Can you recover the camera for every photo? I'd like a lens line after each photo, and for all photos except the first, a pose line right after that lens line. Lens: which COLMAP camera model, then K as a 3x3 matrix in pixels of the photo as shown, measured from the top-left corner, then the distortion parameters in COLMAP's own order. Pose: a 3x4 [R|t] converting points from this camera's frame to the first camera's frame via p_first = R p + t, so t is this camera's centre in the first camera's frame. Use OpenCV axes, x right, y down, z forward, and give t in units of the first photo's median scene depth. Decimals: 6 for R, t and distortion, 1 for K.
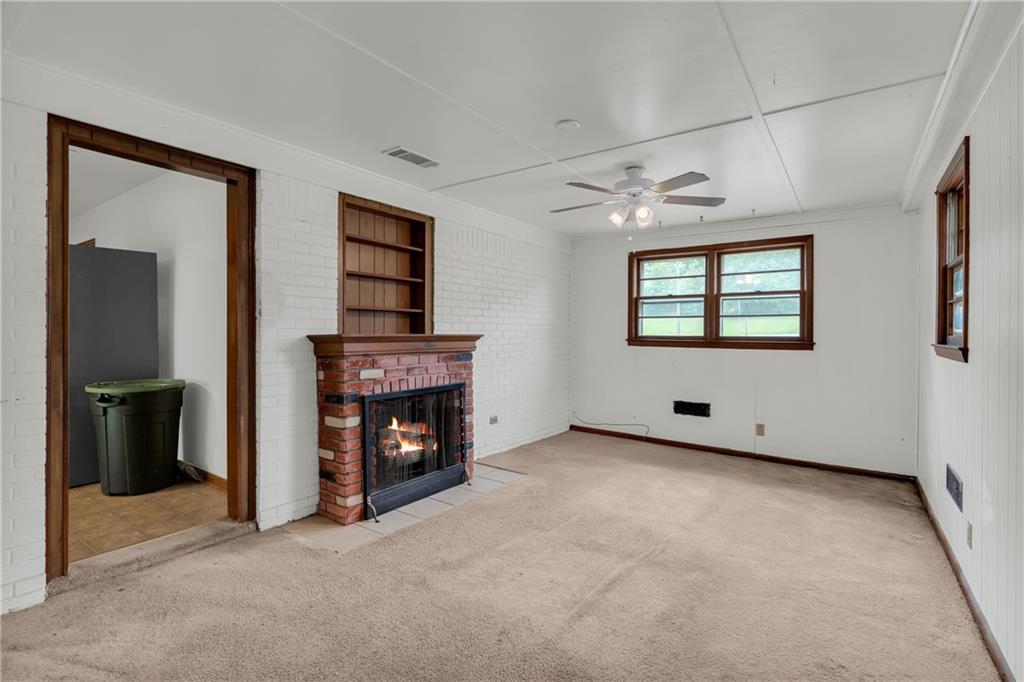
lens RADIAL K [[473.9, 0, 510.6], [0, 473.9, 332.5], [0, 0, 1]] dist [0.001029, 0.000534]
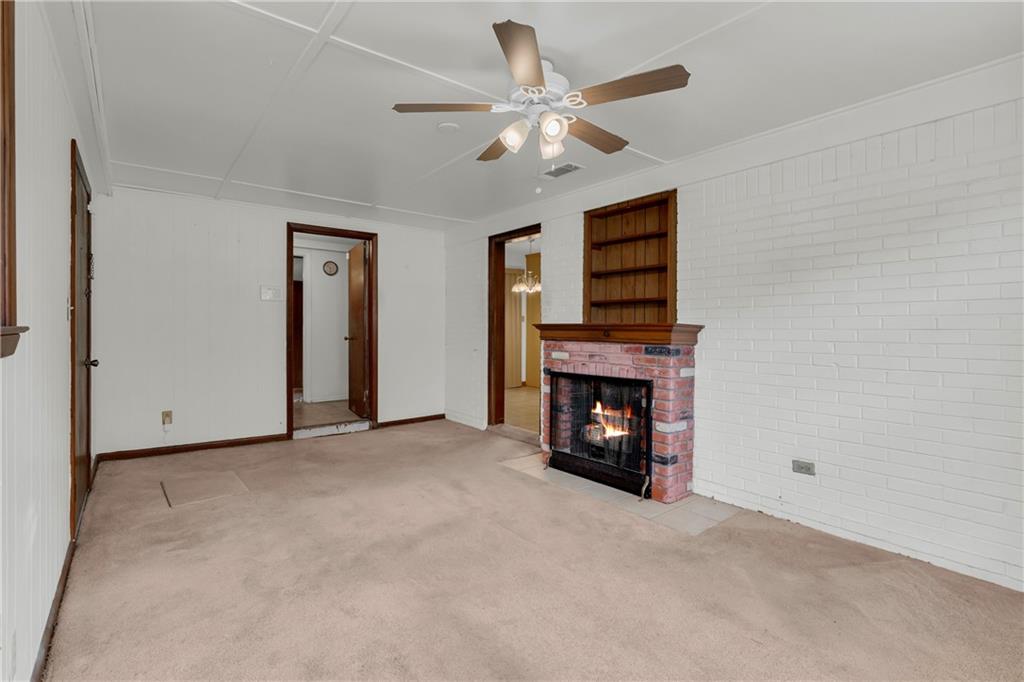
lens RADIAL K [[473.9, 0, 510.6], [0, 473.9, 332.5], [0, 0, 1]] dist [0.001029, 0.000534]
pose [[-0.256321, -0.002420, -0.966589, 0.864653], [-0.009457, 0.999955, 0.000004, 0.025241], [0.966545, 0.009142, -0.256333, 1.083710]]
